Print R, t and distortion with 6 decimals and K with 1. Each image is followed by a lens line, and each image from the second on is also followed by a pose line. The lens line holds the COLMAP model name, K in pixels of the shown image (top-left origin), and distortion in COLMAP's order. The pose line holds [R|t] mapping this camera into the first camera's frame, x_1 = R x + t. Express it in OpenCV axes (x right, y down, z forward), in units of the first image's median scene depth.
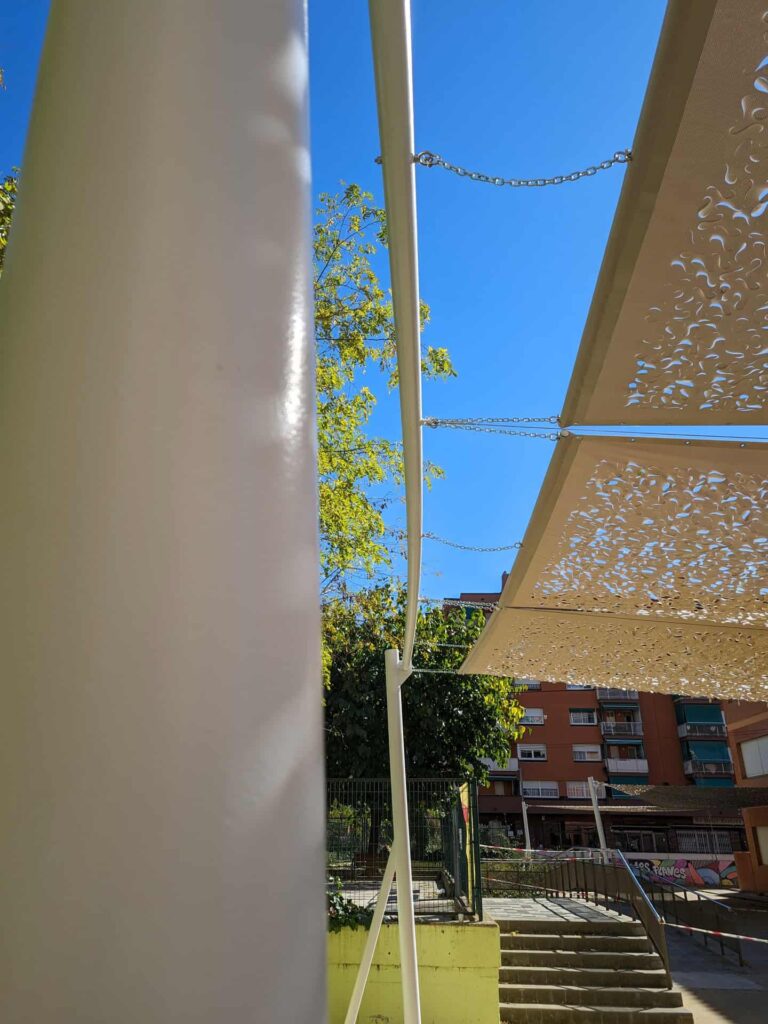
lens RADIAL K [[755.9, 0, 379.0], [0, 755.9, 509.4], [0, 0, 1]] dist [0.052257, -0.028157]
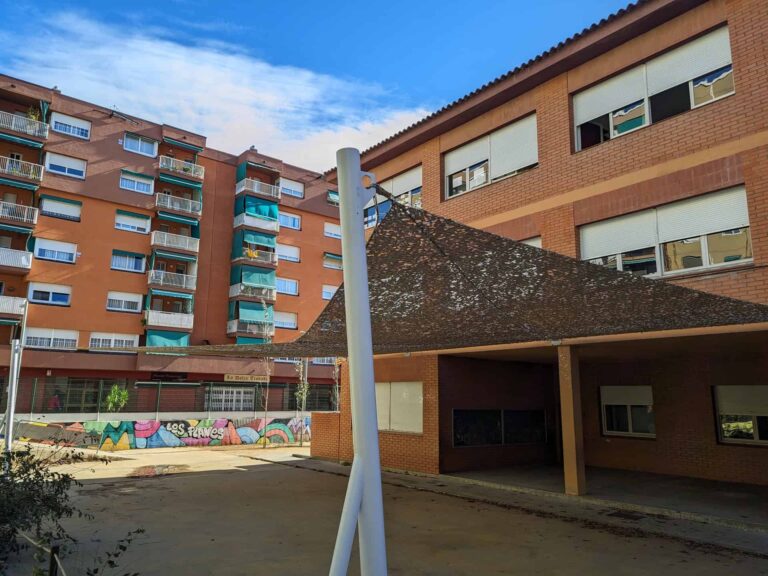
lens RADIAL K [[566.9, 0, 384.1], [0, 566.9, 284.3], [0, 0, 1]] dist [0.052257, -0.028157]
pose [[0.749789, 0.131161, 0.648547, 0.186792], [-0.269073, 0.955894, 0.117758, 0.372828], [-0.604497, -0.262800, 0.752011, 0.890230]]
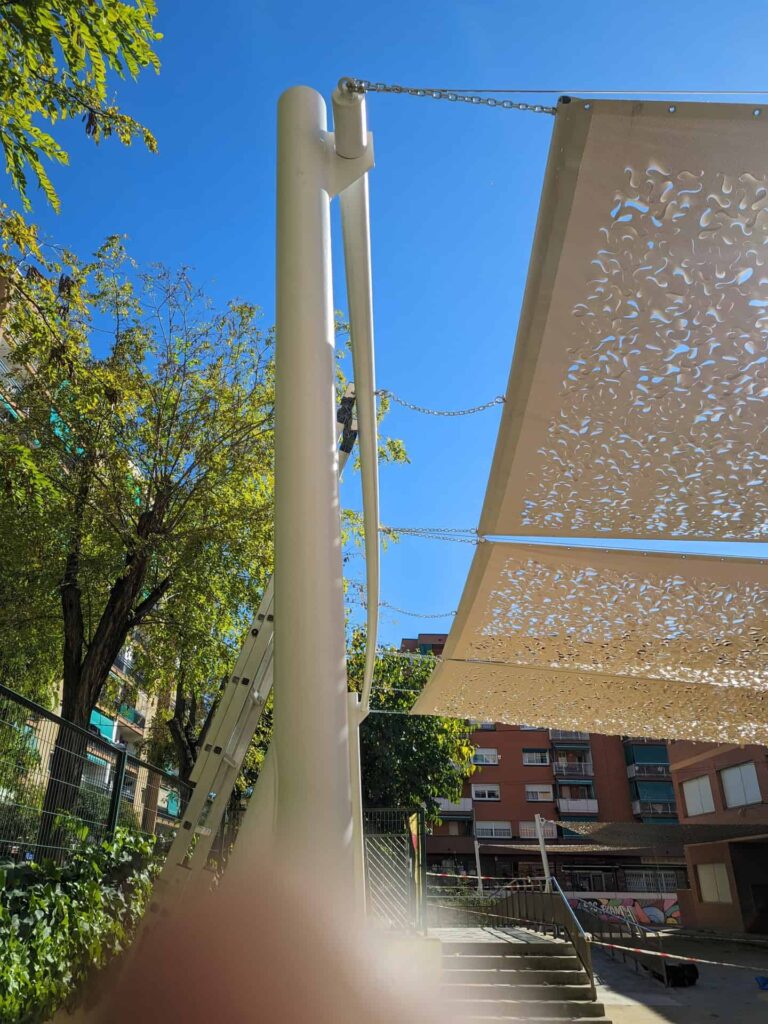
lens RADIAL K [[755.9, 0, 375.3], [0, 755.9, 513.7], [0, 0, 1]] dist [0.052257, -0.028157]
pose [[0.998732, 0.017408, 0.047243, -0.002427], [-0.015308, 0.998894, -0.044453, -0.013363], [-0.047964, 0.043673, 0.997894, -0.059405]]
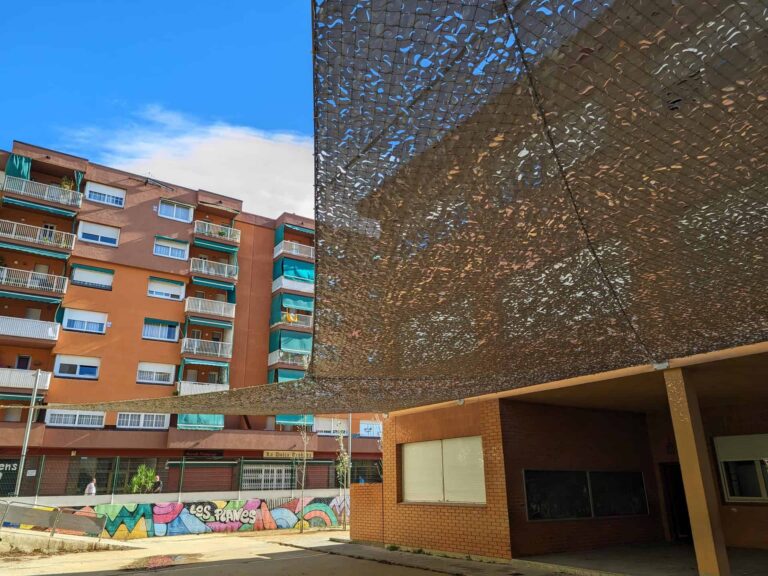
lens RADIAL K [[566.9, 0, 391.4], [0, 566.9, 289.8], [0, 0, 1]] dist [0.052257, -0.028157]
pose [[0.805144, 0.171611, 0.567708, 0.295675], [-0.216422, 0.976228, 0.011836, 0.439201], [-0.552181, -0.132394, 0.823145, 0.978198]]
